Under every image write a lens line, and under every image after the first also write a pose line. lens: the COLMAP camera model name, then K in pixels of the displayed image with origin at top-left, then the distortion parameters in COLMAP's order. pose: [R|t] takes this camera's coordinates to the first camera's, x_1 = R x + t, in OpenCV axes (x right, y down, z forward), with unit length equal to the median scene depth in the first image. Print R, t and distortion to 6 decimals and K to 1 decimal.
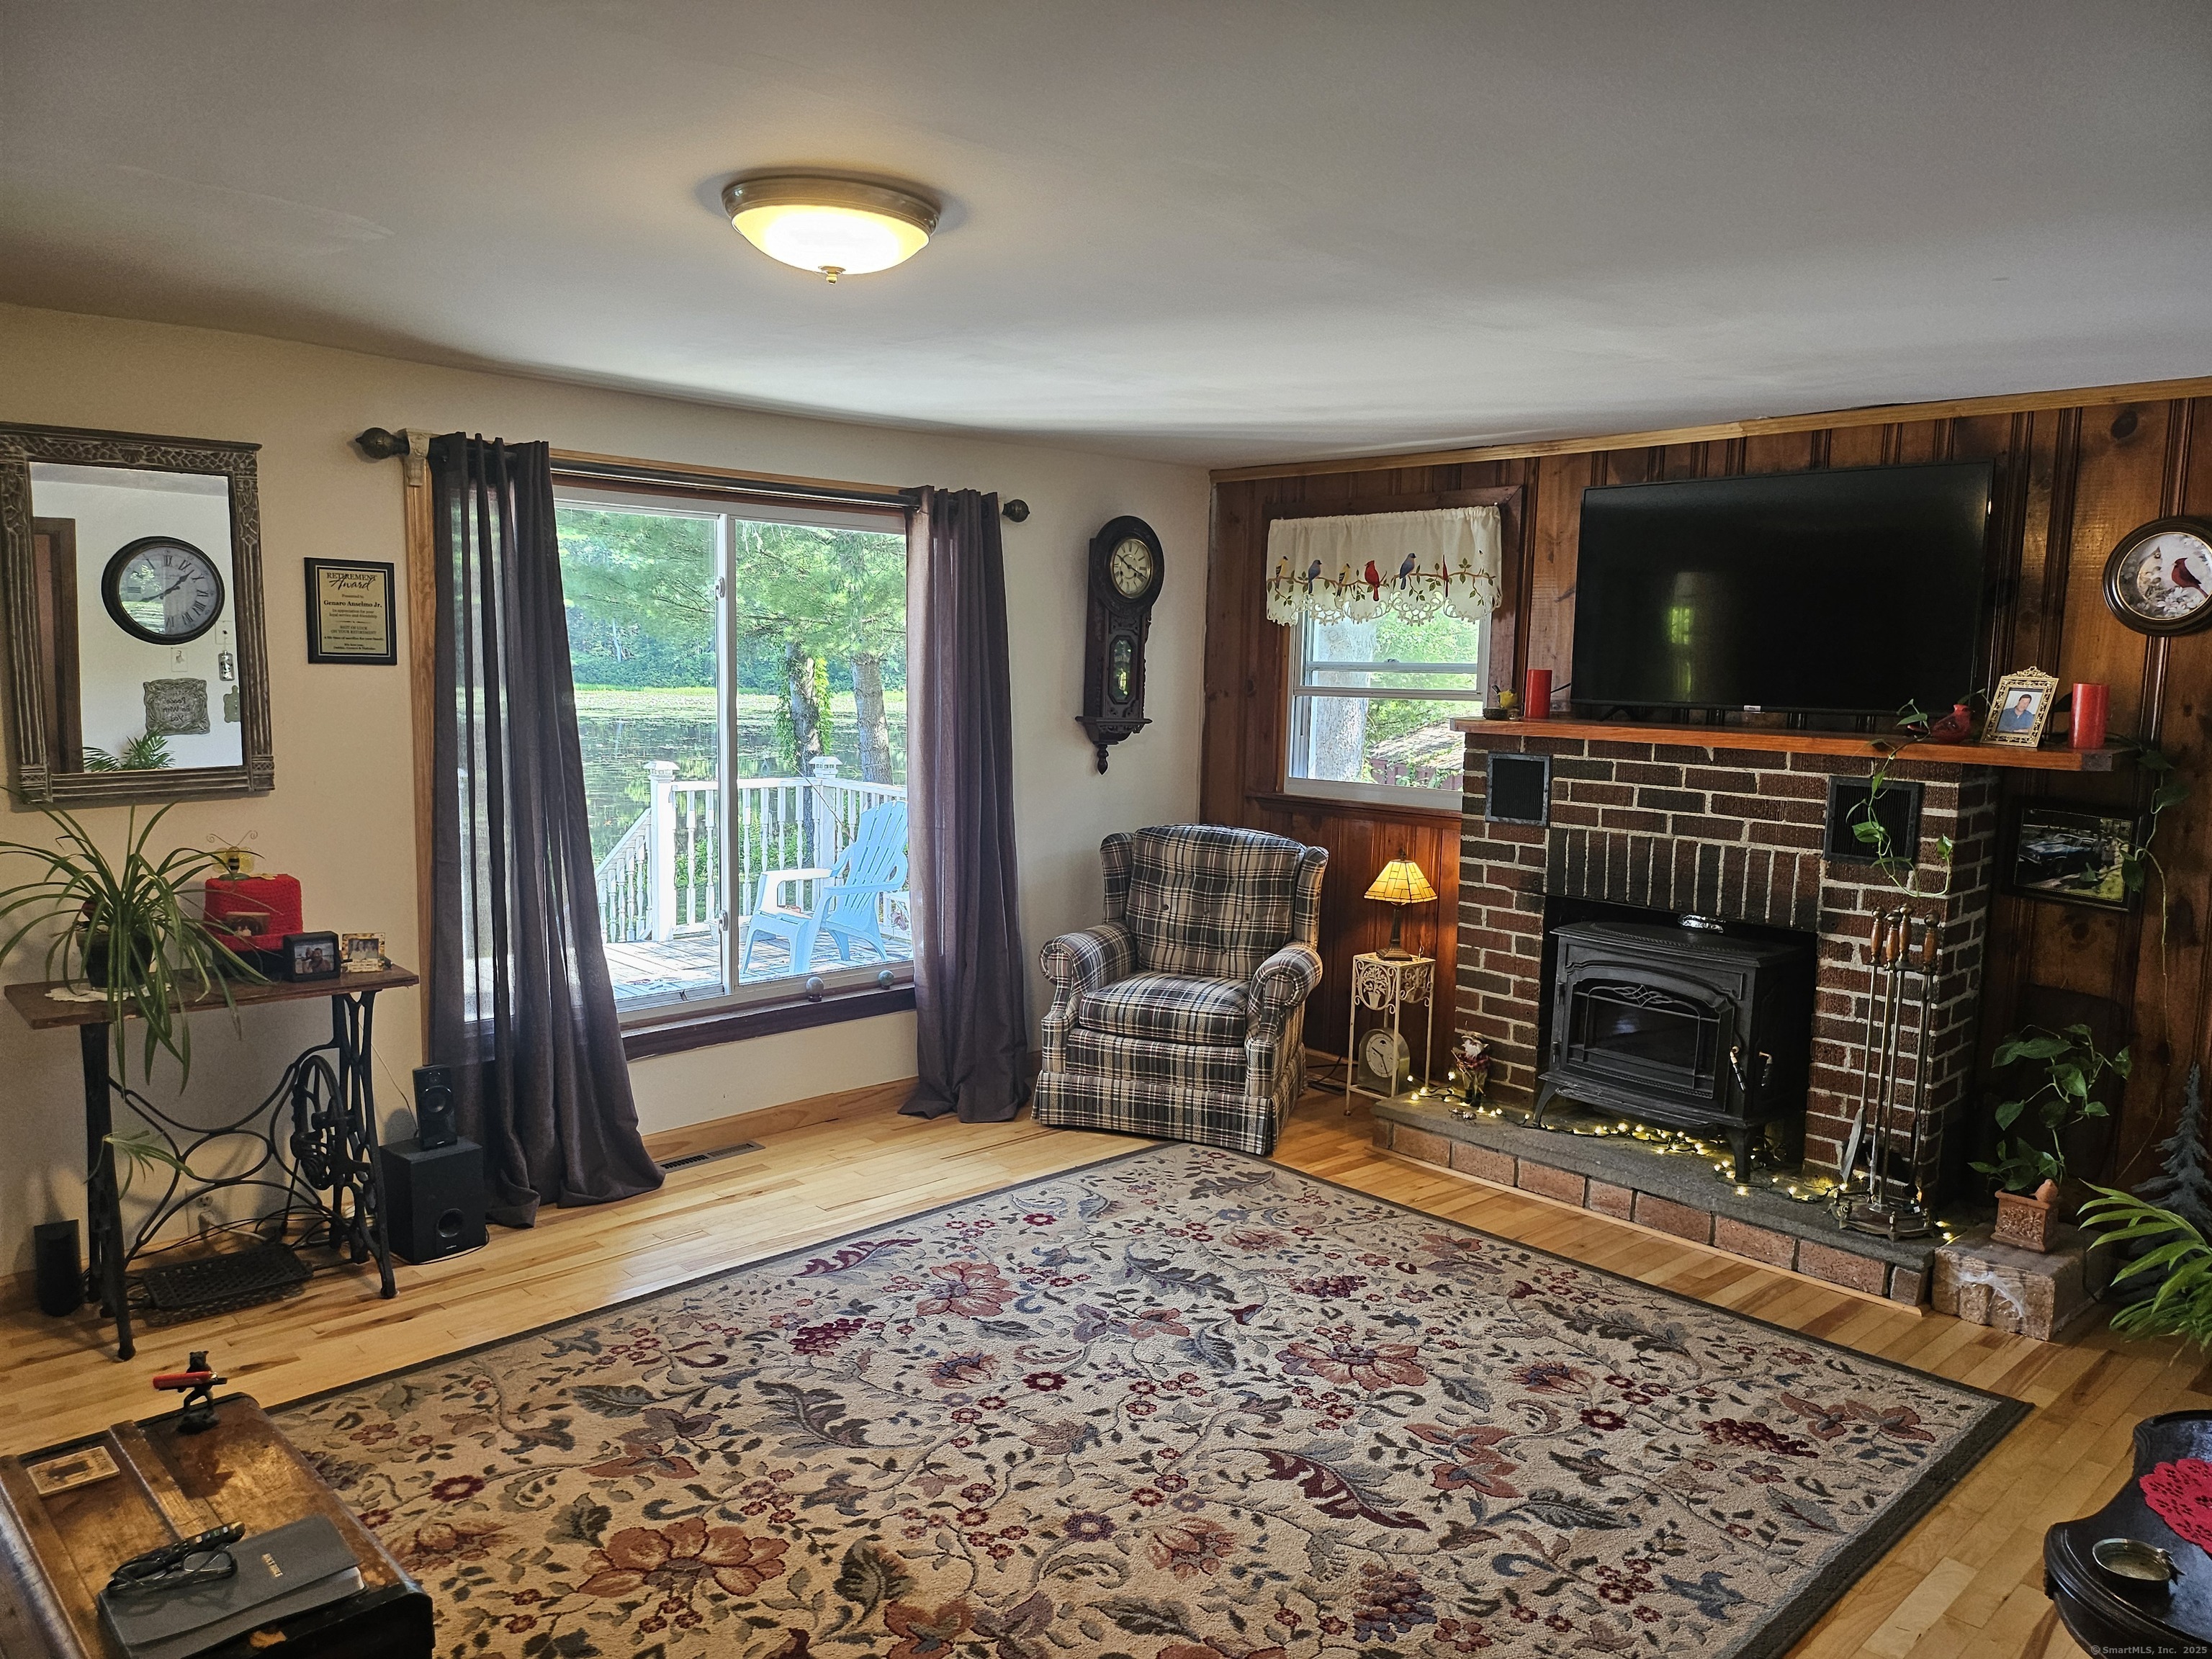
lens RADIAL K [[1561.3, 0, 1127.7], [0, 1561.3, 841.0], [0, 0, 1]] dist [0.033224, -0.016589]
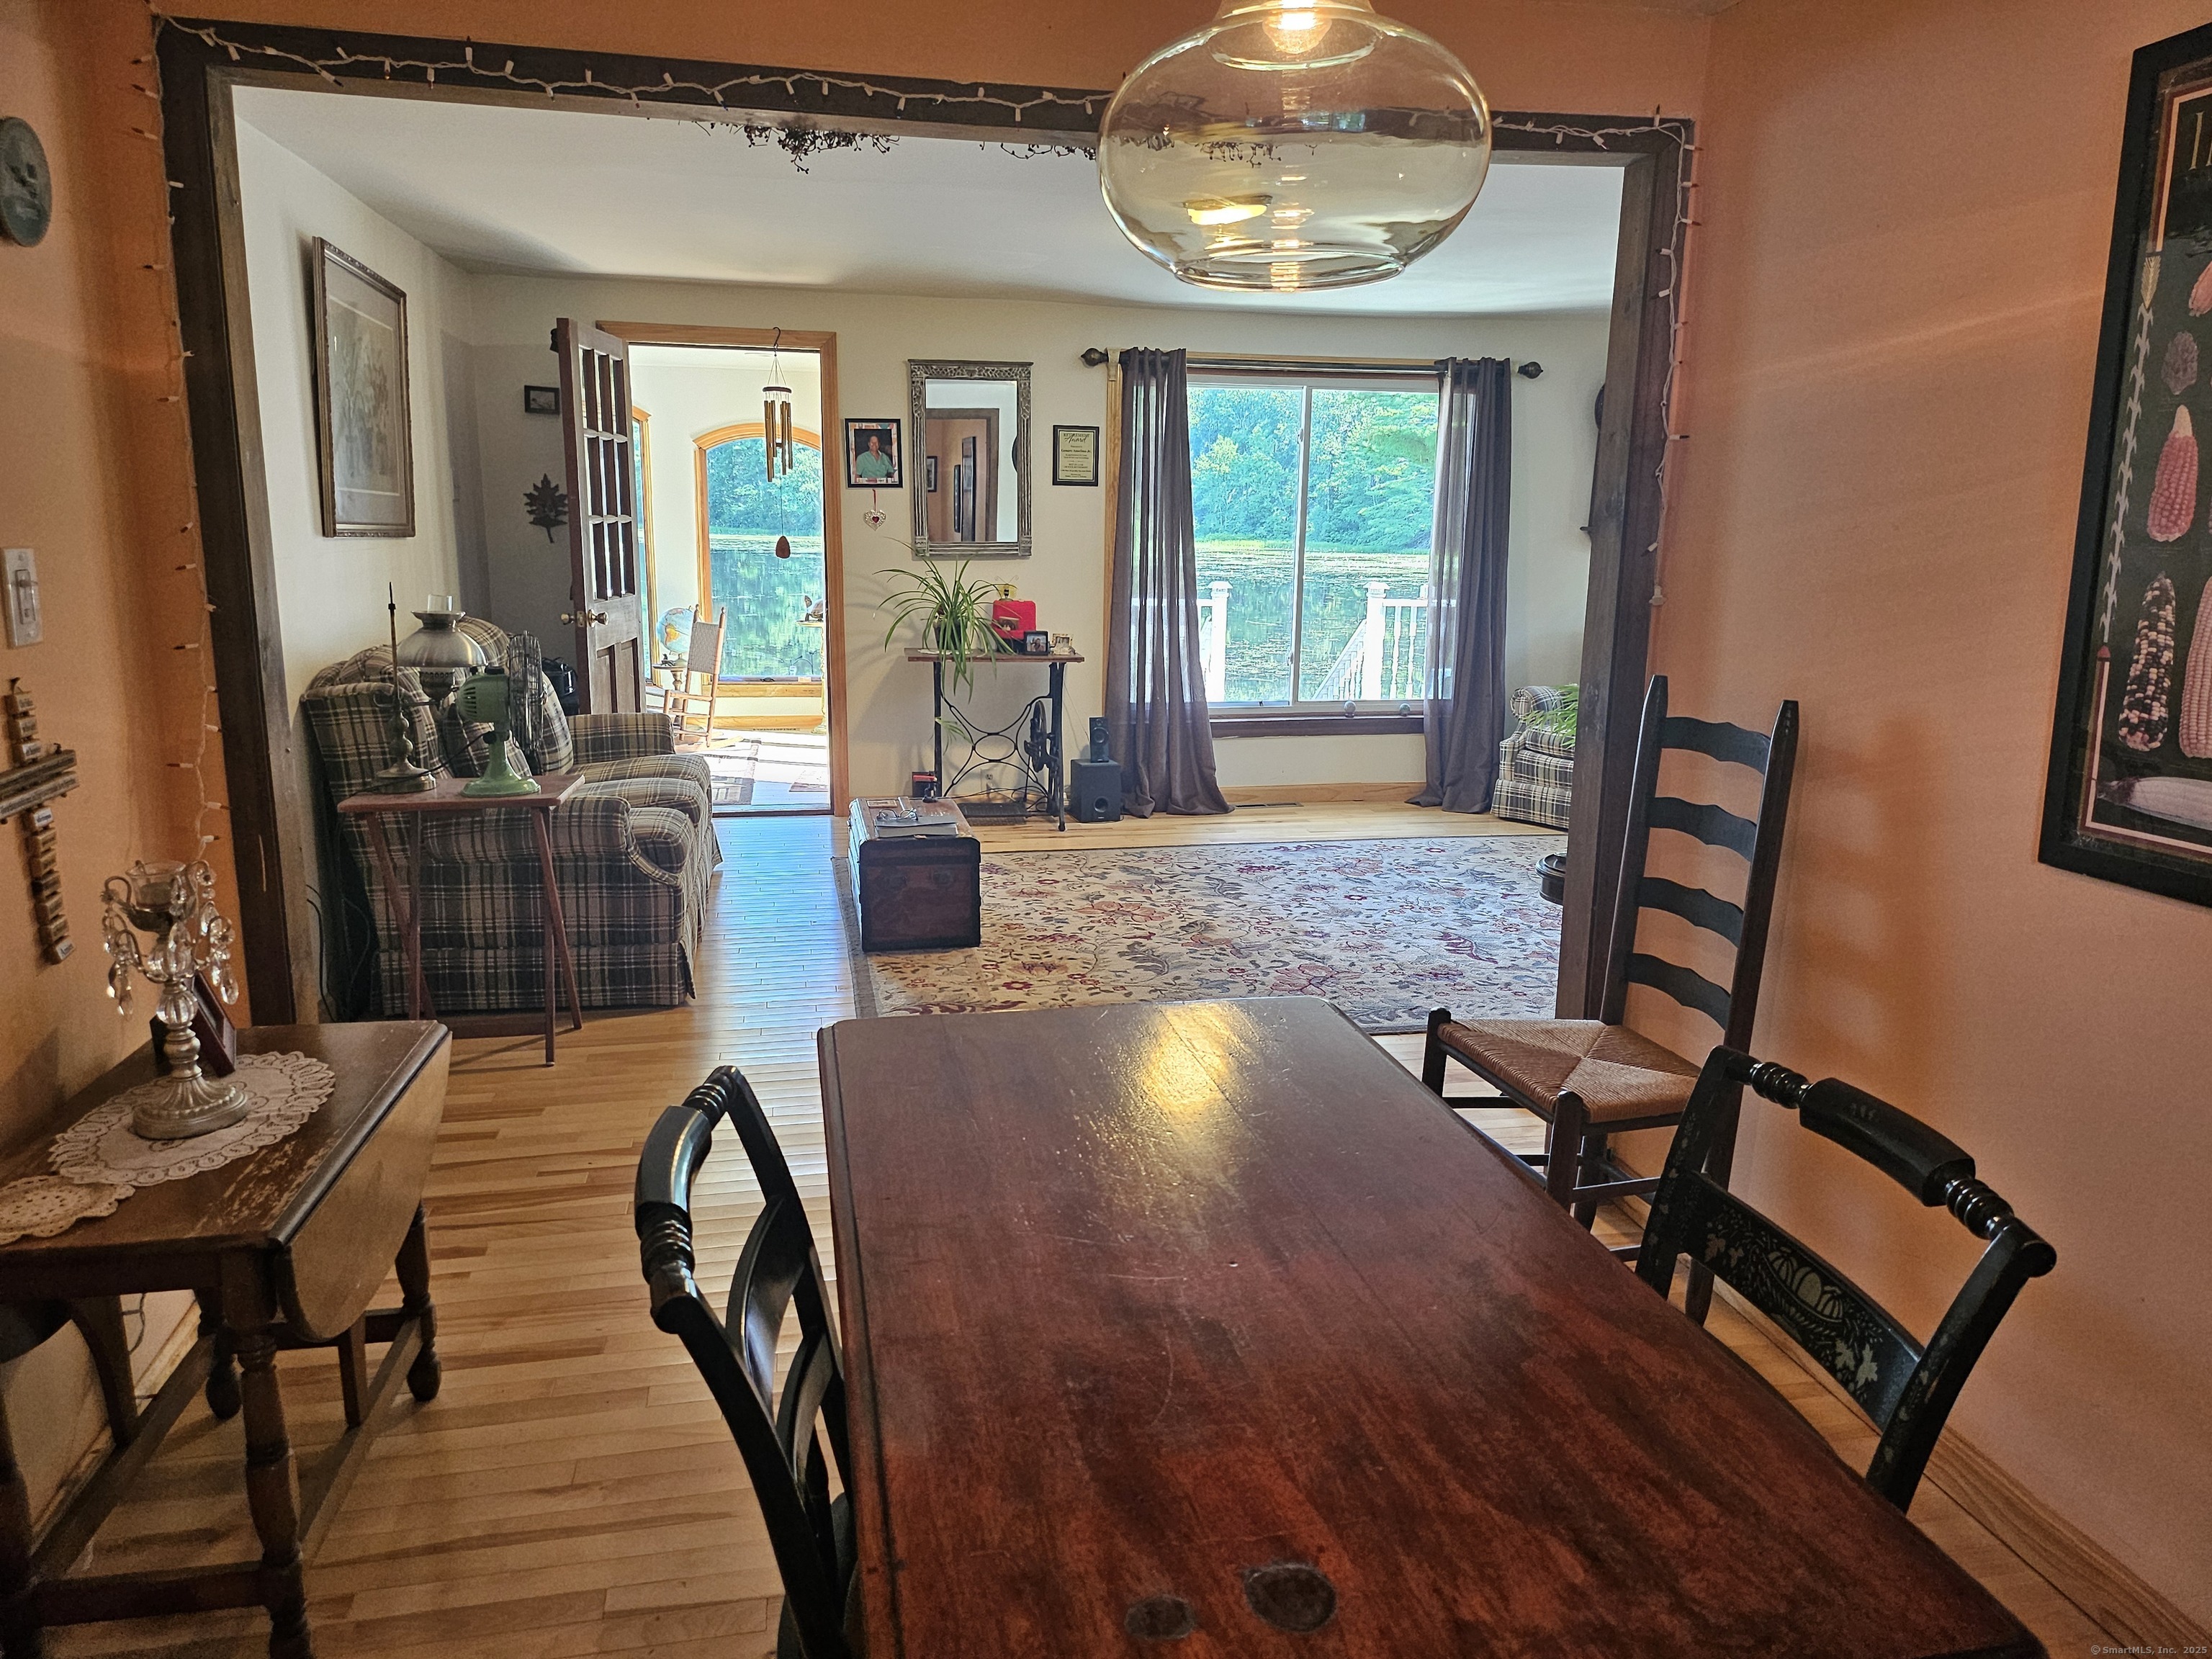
lens RADIAL K [[1597.7, 0, 1117.1], [0, 1597.7, 835.8], [0, 0, 1]] dist [0.060743, -0.000338]
pose [[0.843739, 0.100319, -0.527295, 0.531498], [-0.061157, 0.993949, 0.091242, 0.110358], [0.533258, -0.044737, 0.844769, -0.509209]]
